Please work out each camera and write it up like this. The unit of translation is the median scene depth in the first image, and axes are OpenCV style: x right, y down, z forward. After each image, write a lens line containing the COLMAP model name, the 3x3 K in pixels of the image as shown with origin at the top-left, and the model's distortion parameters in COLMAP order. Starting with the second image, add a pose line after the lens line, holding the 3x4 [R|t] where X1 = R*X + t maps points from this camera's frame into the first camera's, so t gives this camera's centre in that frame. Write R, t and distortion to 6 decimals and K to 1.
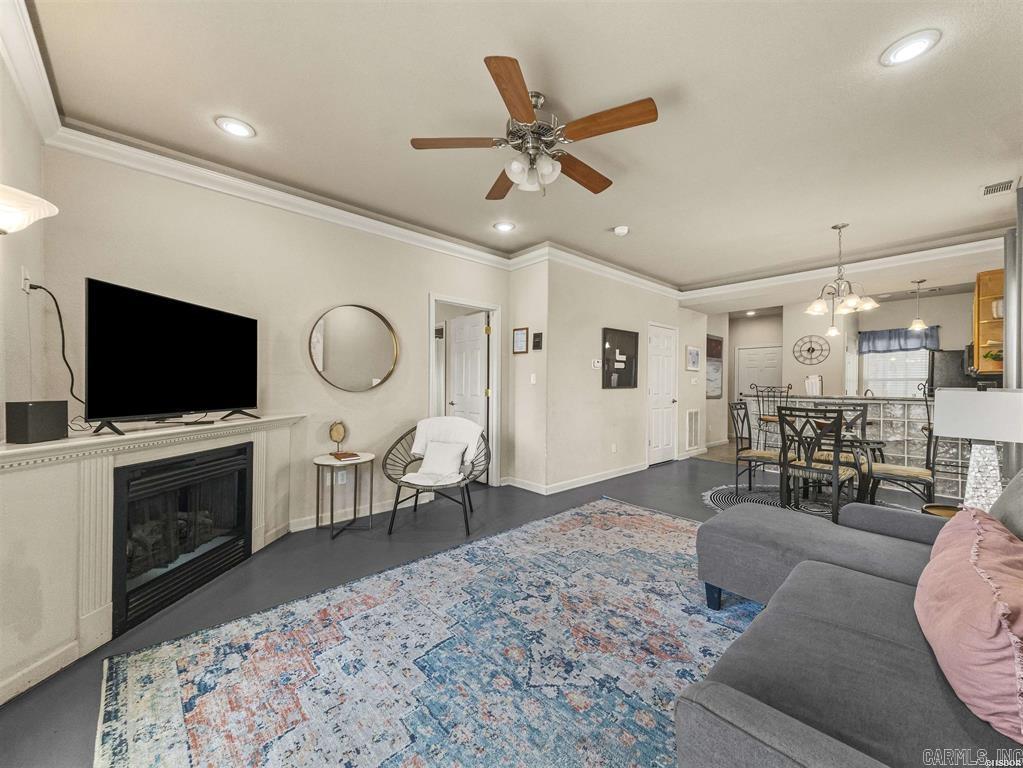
lens RADIAL K [[398.0, 0, 511.6], [0, 398.0, 386.1], [0, 0, 1]] dist [0.041601, -0.015898]
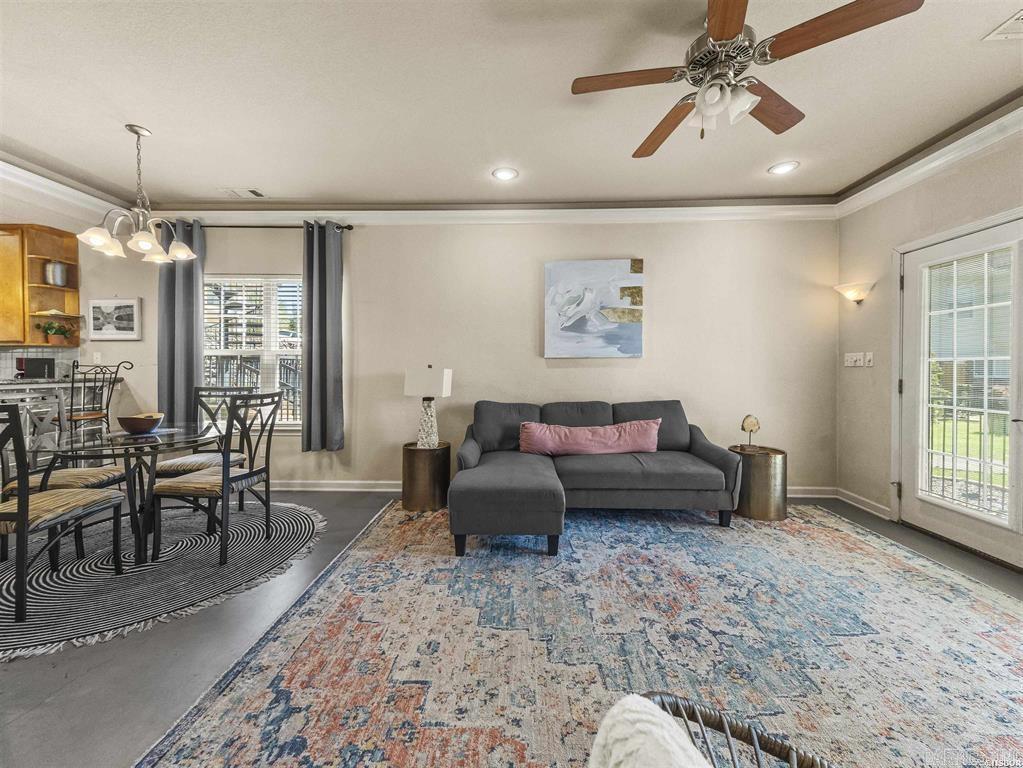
lens RADIAL K [[404.0, 0, 515.3], [0, 404.0, 368.1], [0, 0, 1]] dist [0.030974, -0.010596]
pose [[-0.719241, -0.007616, 0.694719, -0.175640], [-0.005957, 0.999971, 0.004795, -0.000368], [-0.694735, -0.000690, -0.719266, 1.409885]]
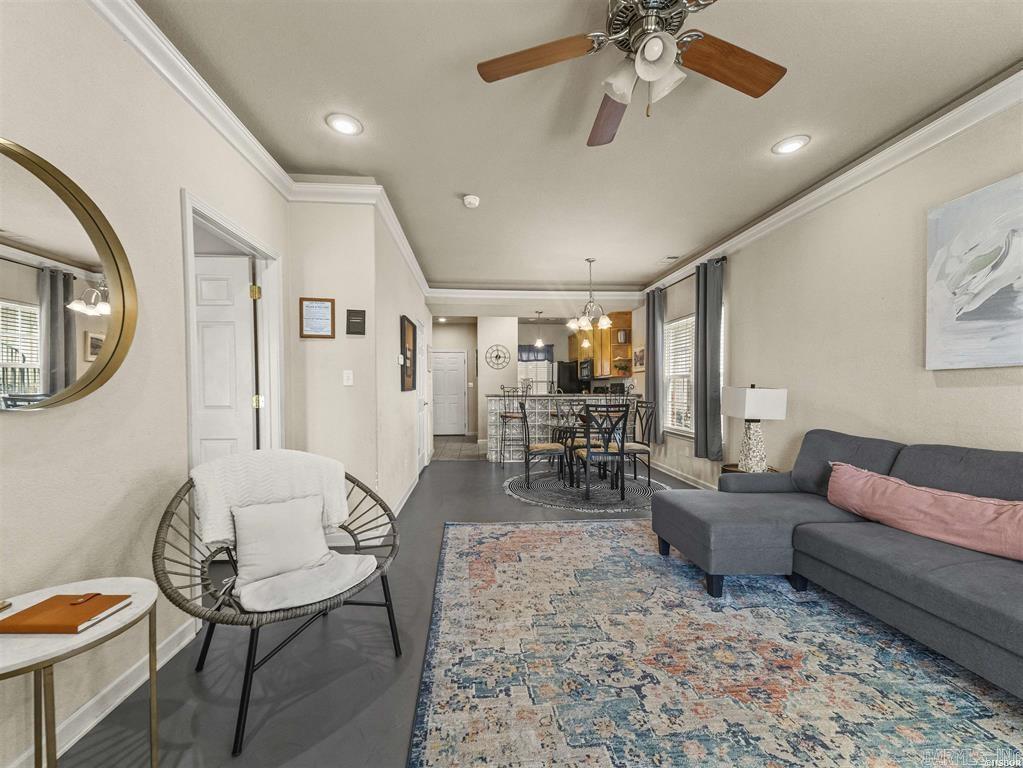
lens RADIAL K [[407.3, 0, 504.3], [0, 407.3, 396.9], [0, 0, 1]] dist [0.033095, -0.011169]
pose [[0.615497, -0.025834, 0.787716, -0.494903], [0.008467, 0.999622, 0.026168, -0.003838], [-0.788094, -0.009437, 0.615482, 0.565958]]
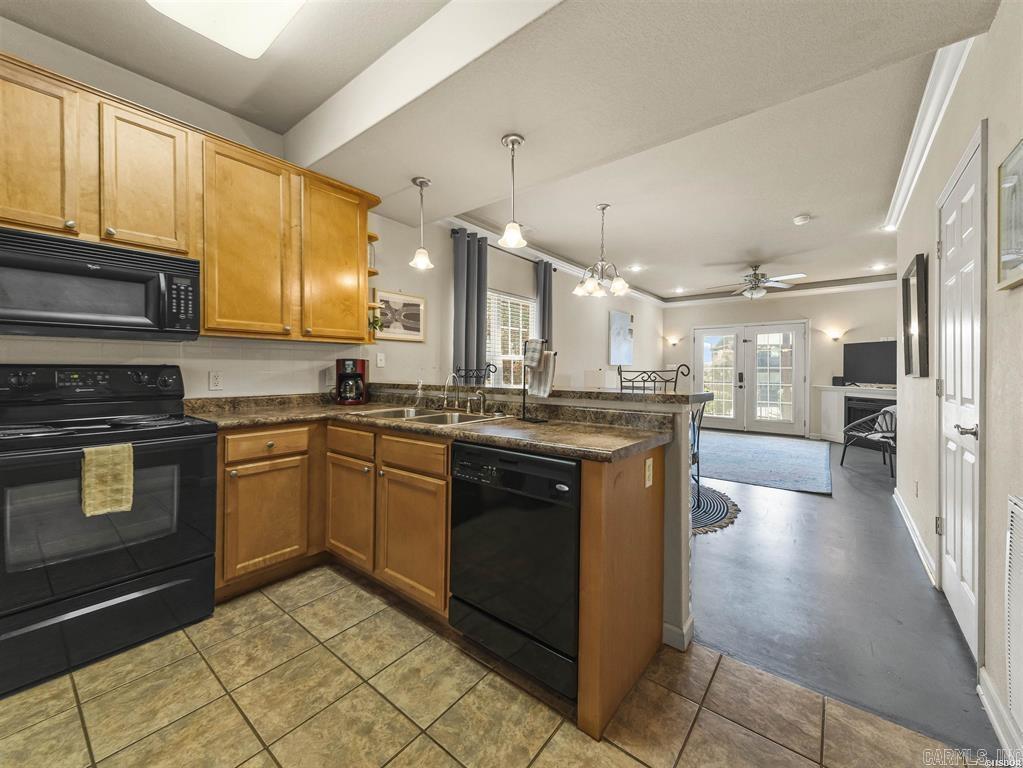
lens RADIAL K [[404.0, 0, 515.3], [0, 404.0, 368.1], [0, 0, 1]] dist [0.030974, -0.010596]
pose [[-0.986032, -0.012063, -0.166120, 1.565496], [-0.011493, 0.999924, -0.004393, 0.005205], [0.166161, -0.002422, -0.986096, 2.576061]]
